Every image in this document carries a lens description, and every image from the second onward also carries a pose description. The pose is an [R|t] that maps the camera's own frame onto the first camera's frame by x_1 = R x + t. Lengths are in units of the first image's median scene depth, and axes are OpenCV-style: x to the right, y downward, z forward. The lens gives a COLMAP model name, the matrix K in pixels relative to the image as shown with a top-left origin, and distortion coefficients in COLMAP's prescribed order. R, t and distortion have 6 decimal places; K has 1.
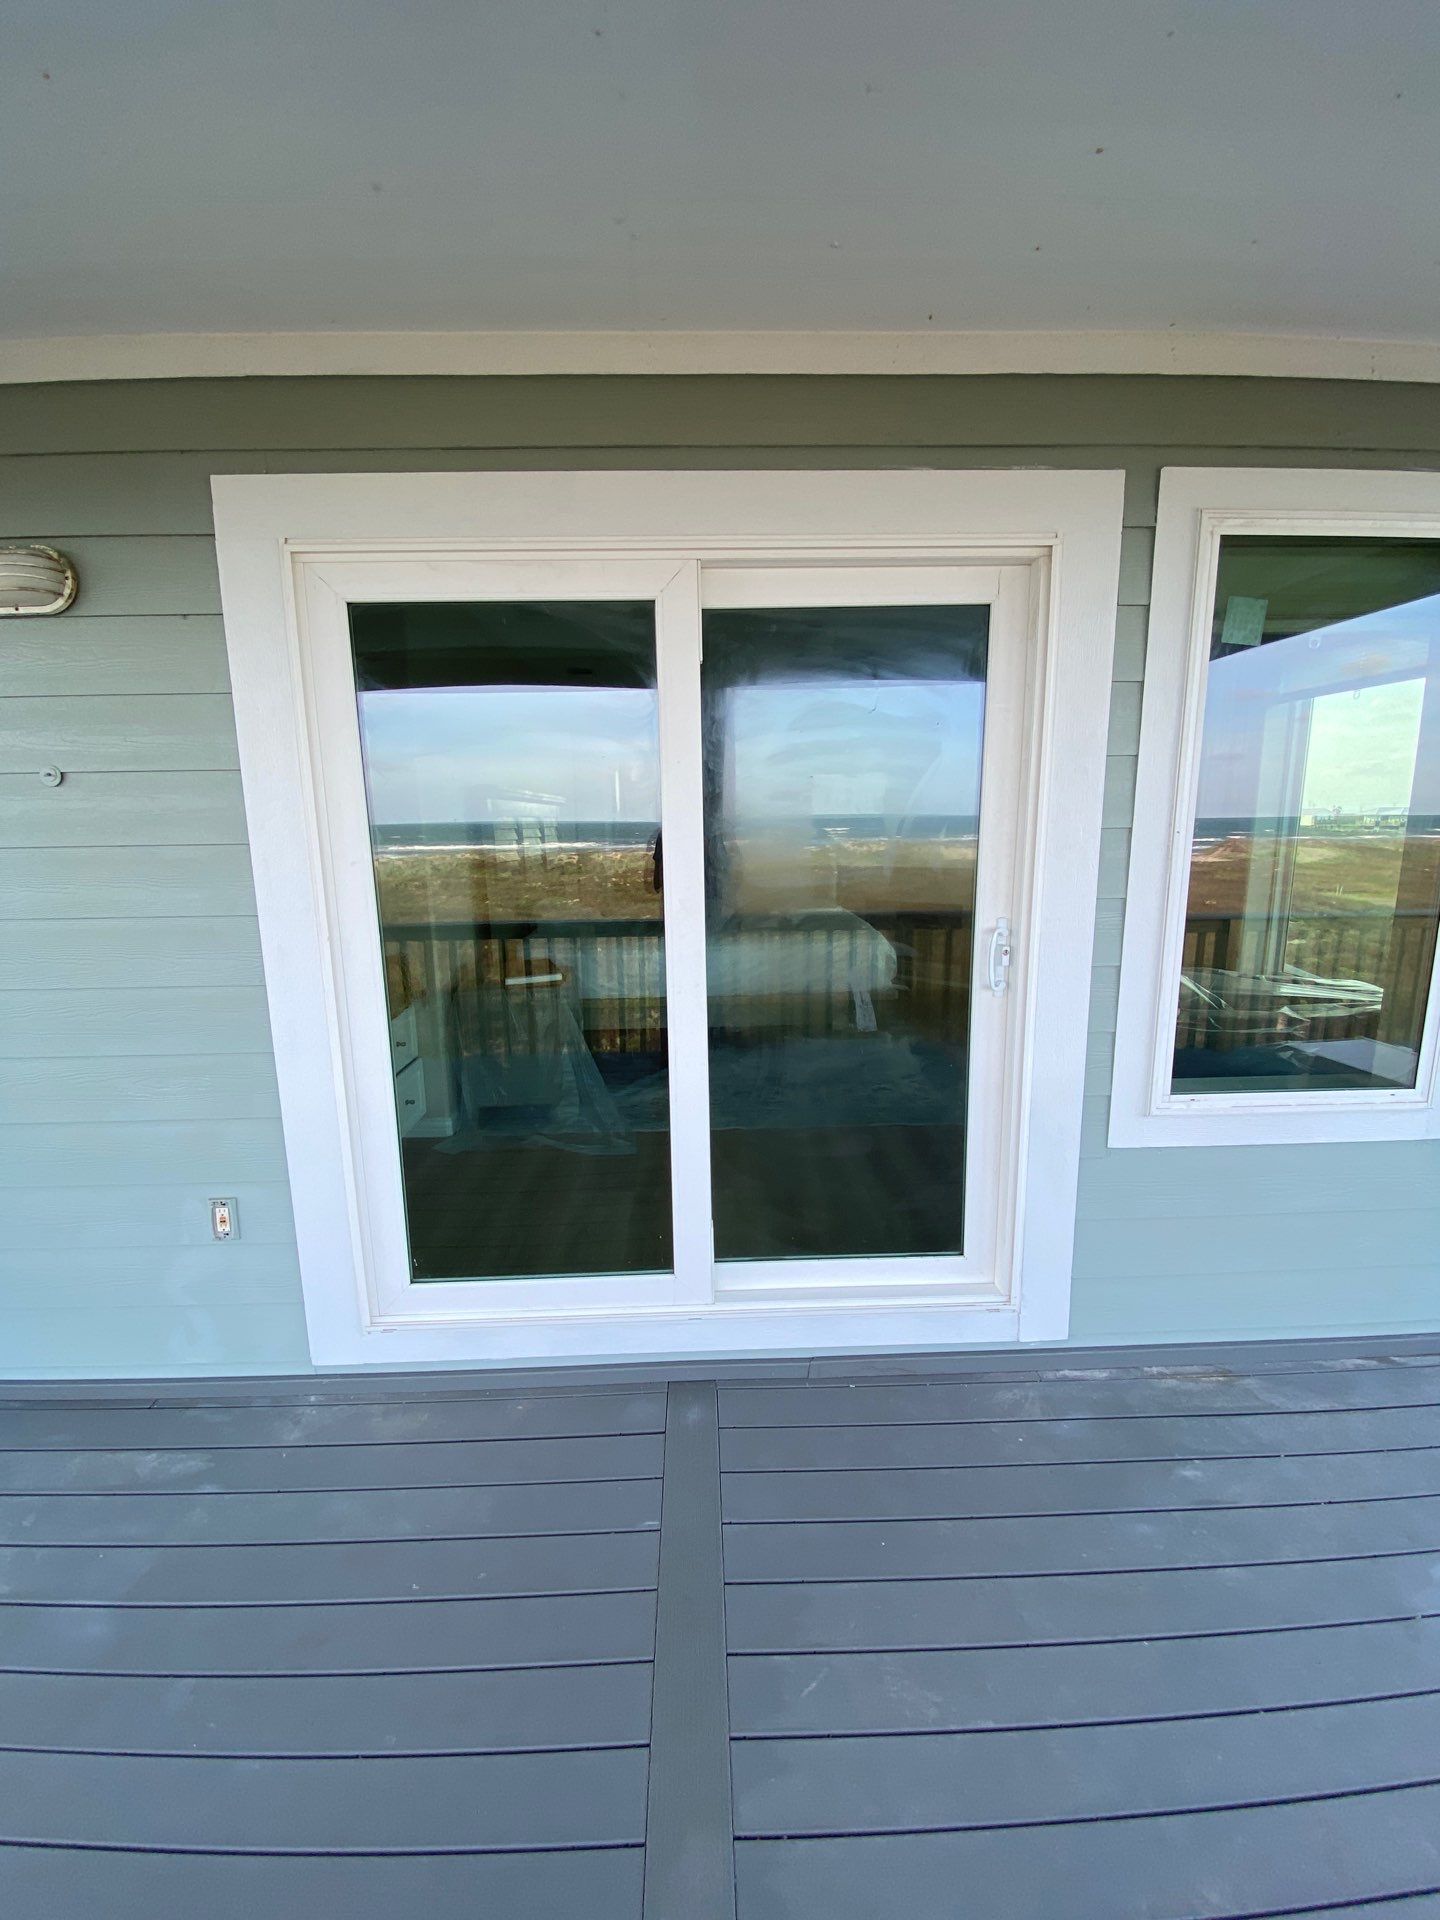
lens RADIAL K [[778.9, 0, 728.0], [0, 778.9, 953.5], [0, 0, 1]] dist [0.008679, -0.013653]
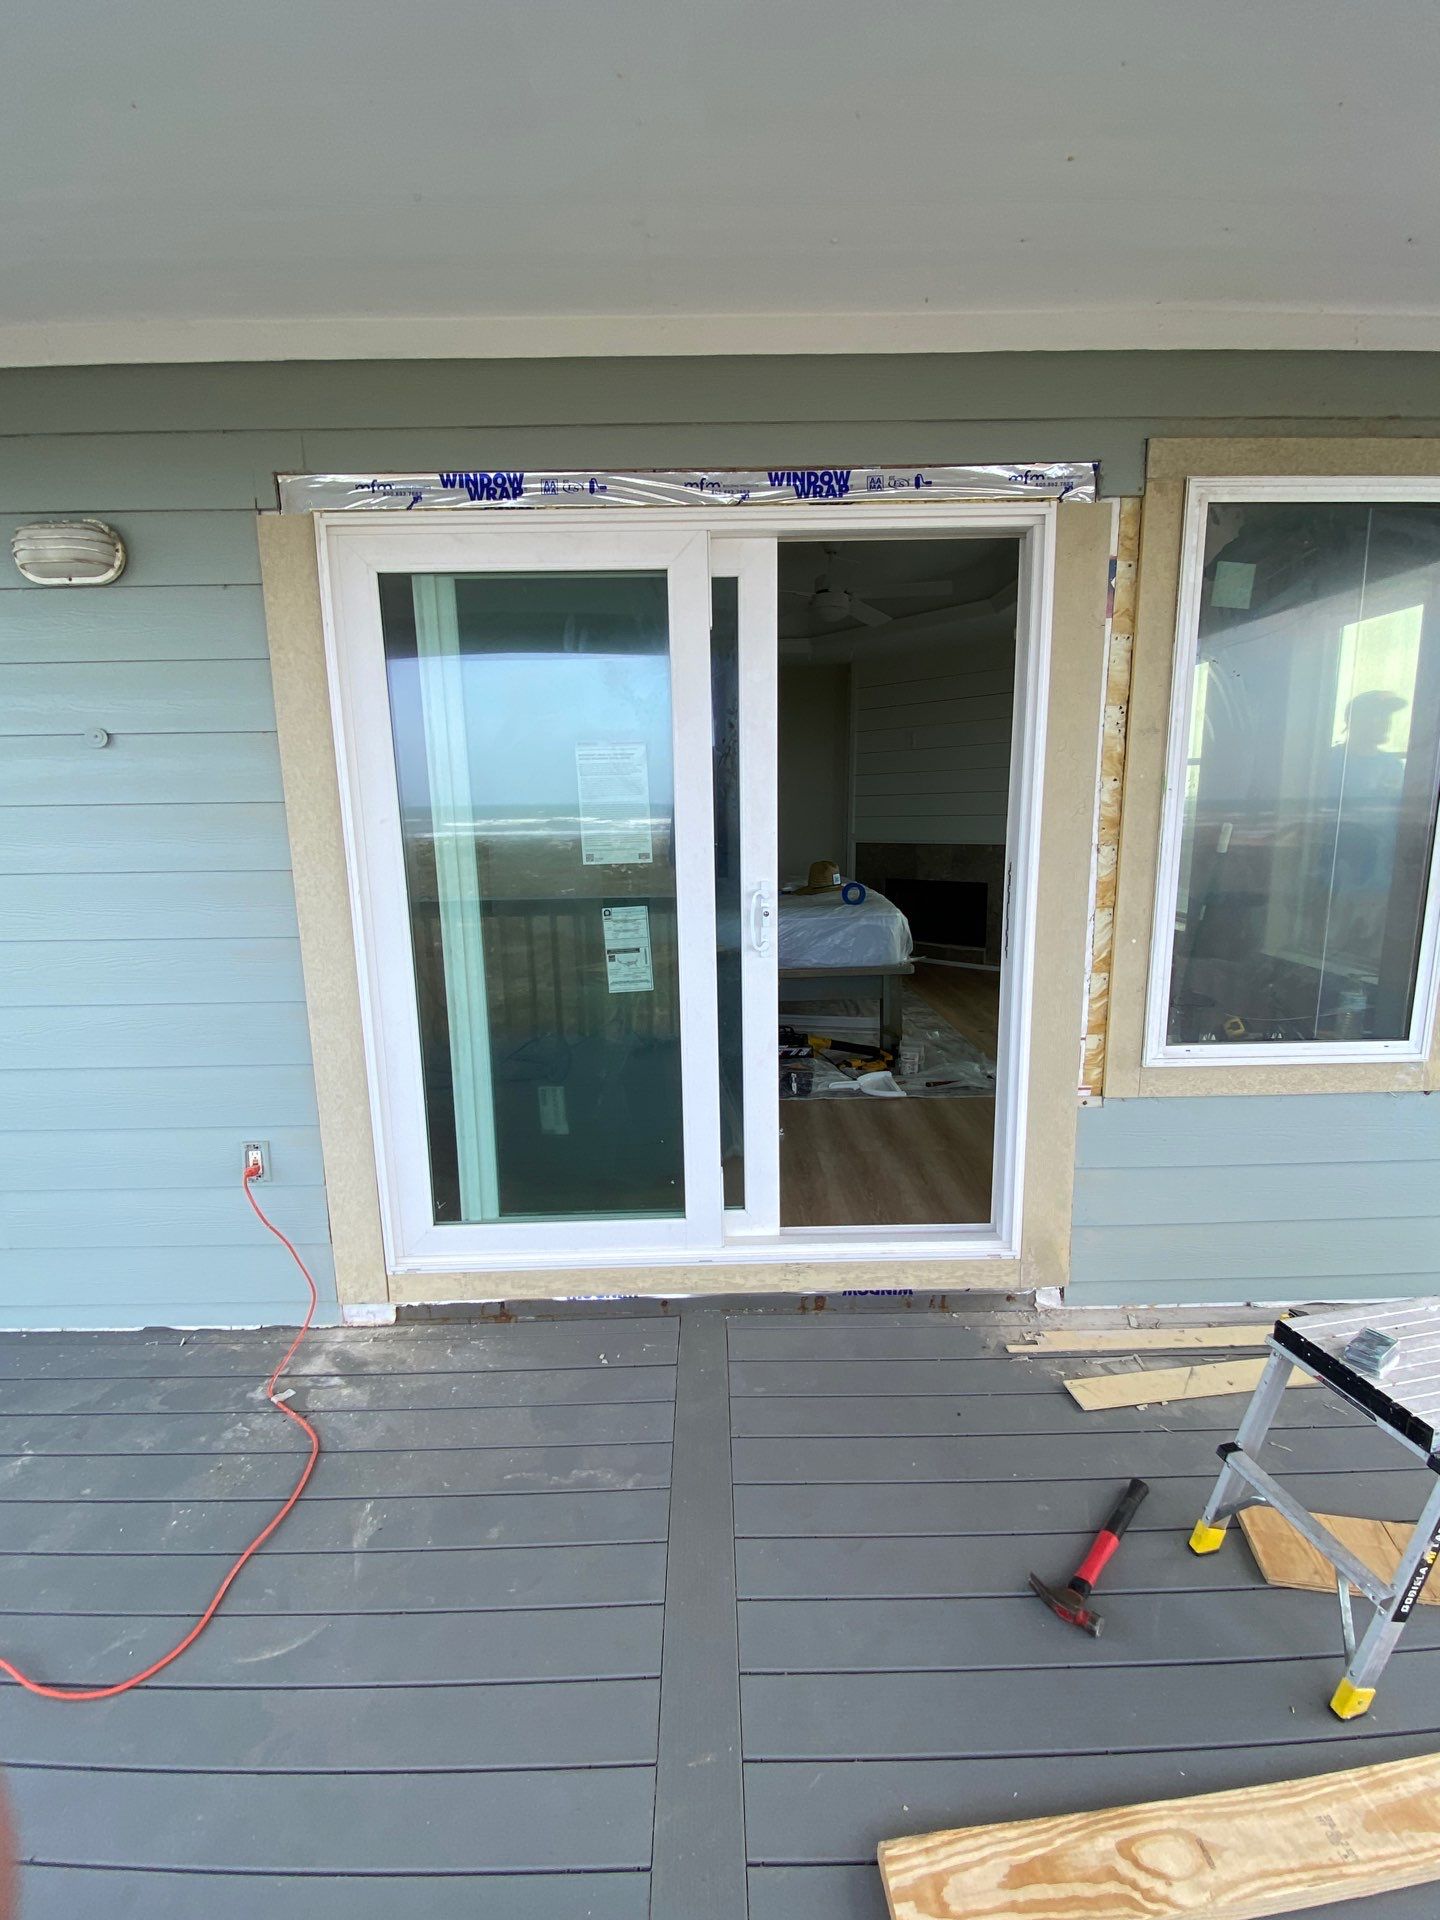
lens RADIAL K [[856.5, 0, 729.2], [0, 856.5, 952.2], [0, 0, 1]] dist [-0.000381, -0.004370]
pose [[0.999906, -0.000134, -0.013705, 0.005069], [0.000168, 0.999997, 0.002481, 0.057778], [0.013704, -0.002483, 0.999903, -0.145365]]
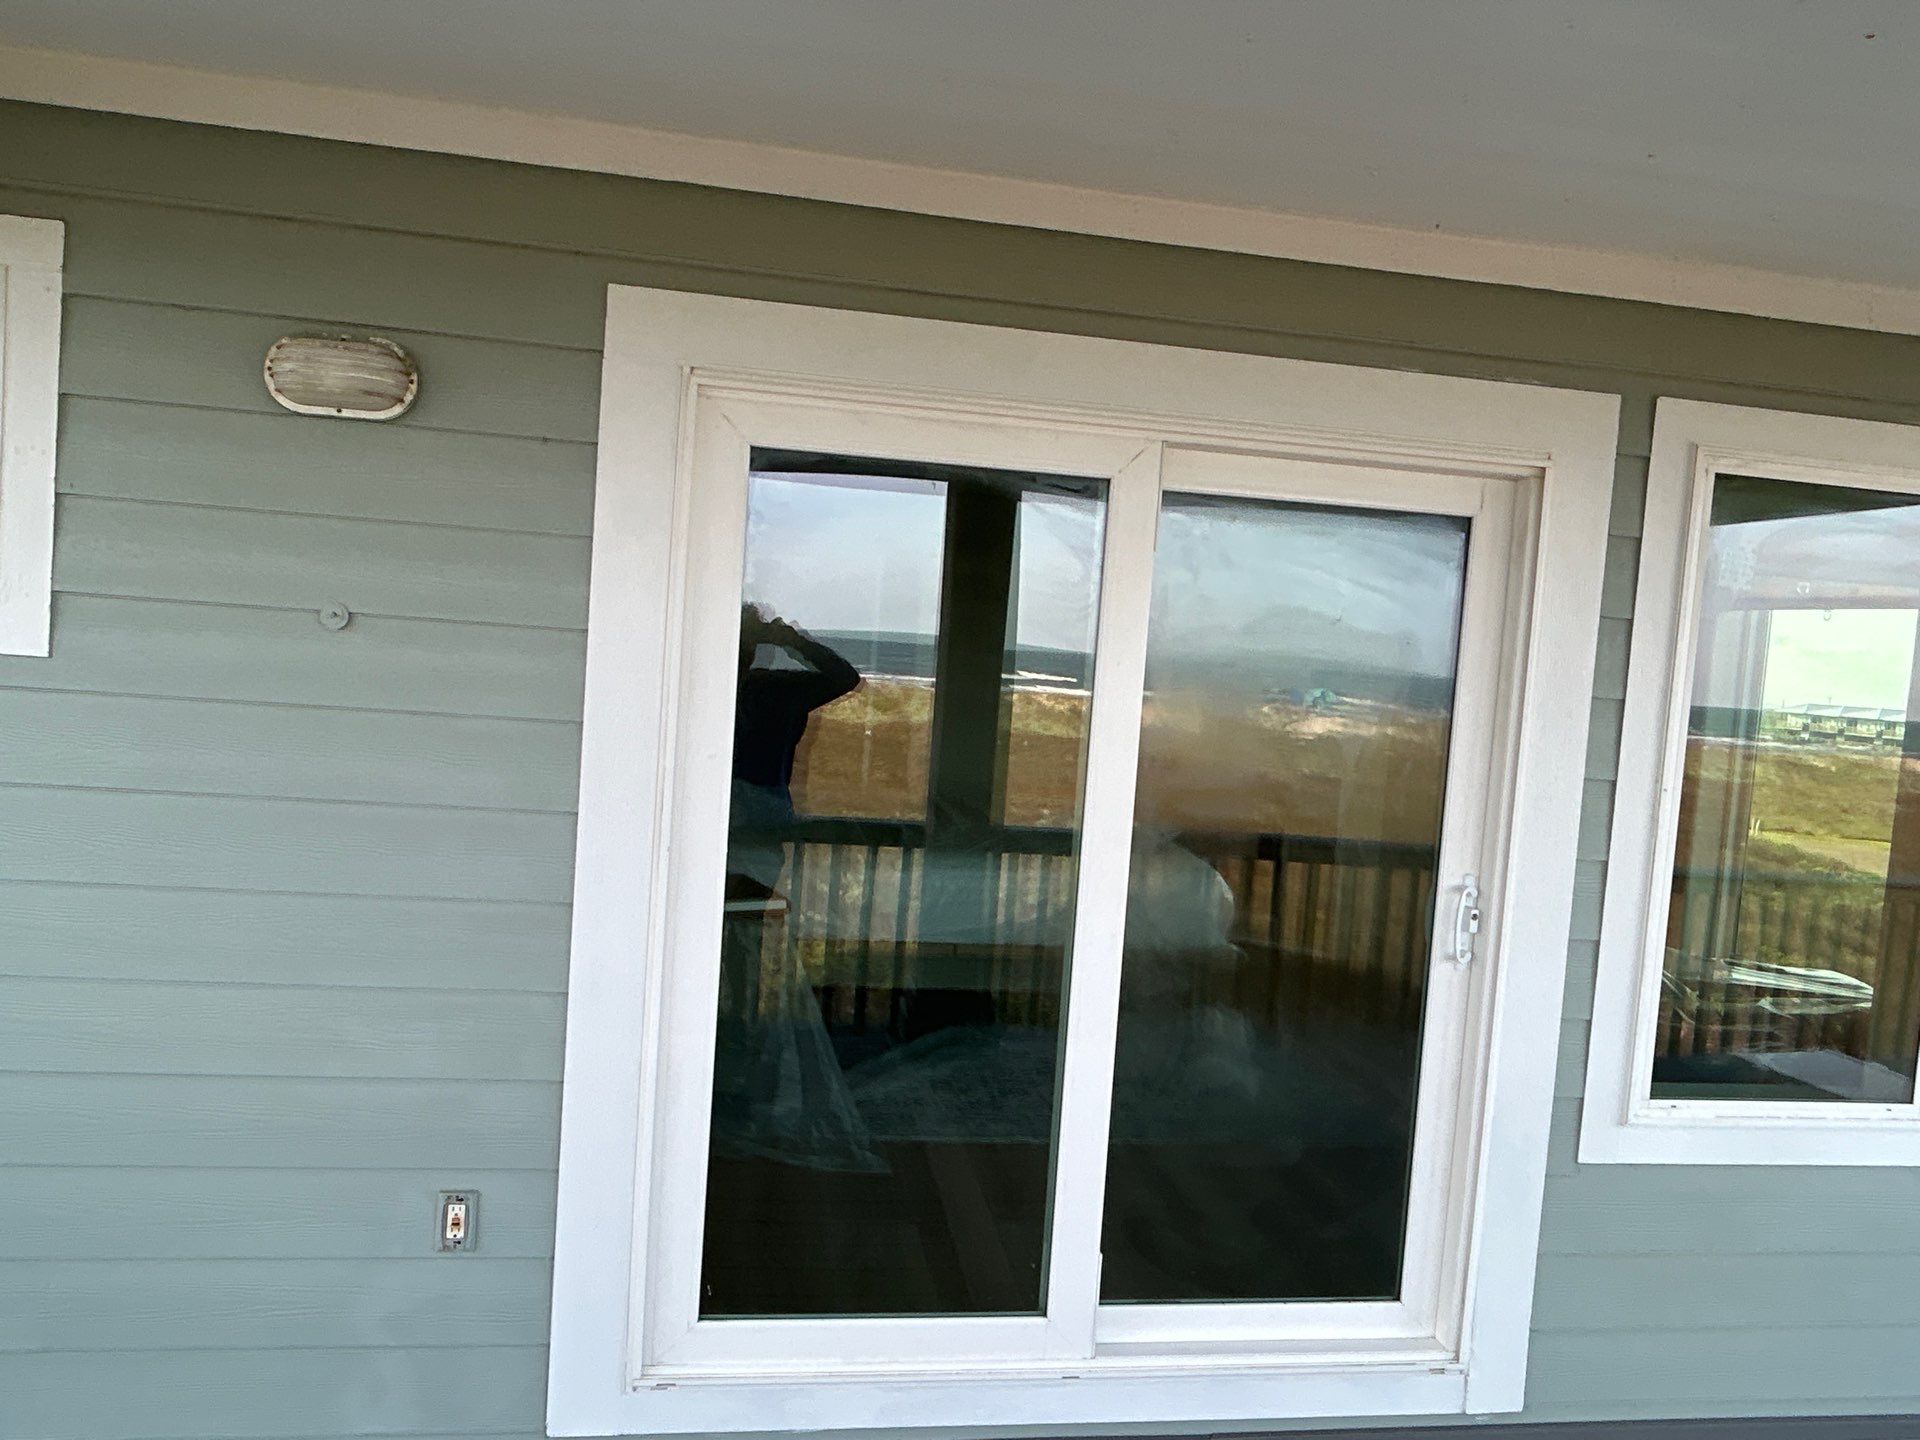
lens RADIAL K [[1294.7, 0, 992.7], [0, 1294.7, 715.9], [0, 0, 1]] dist [-0.000159, -0.006759]
pose [[0.988326, 0.079423, 0.130016, -0.354120], [-0.063907, 0.990782, -0.119447, -0.016162], [-0.138305, 0.109744, 0.984291, -0.324344]]
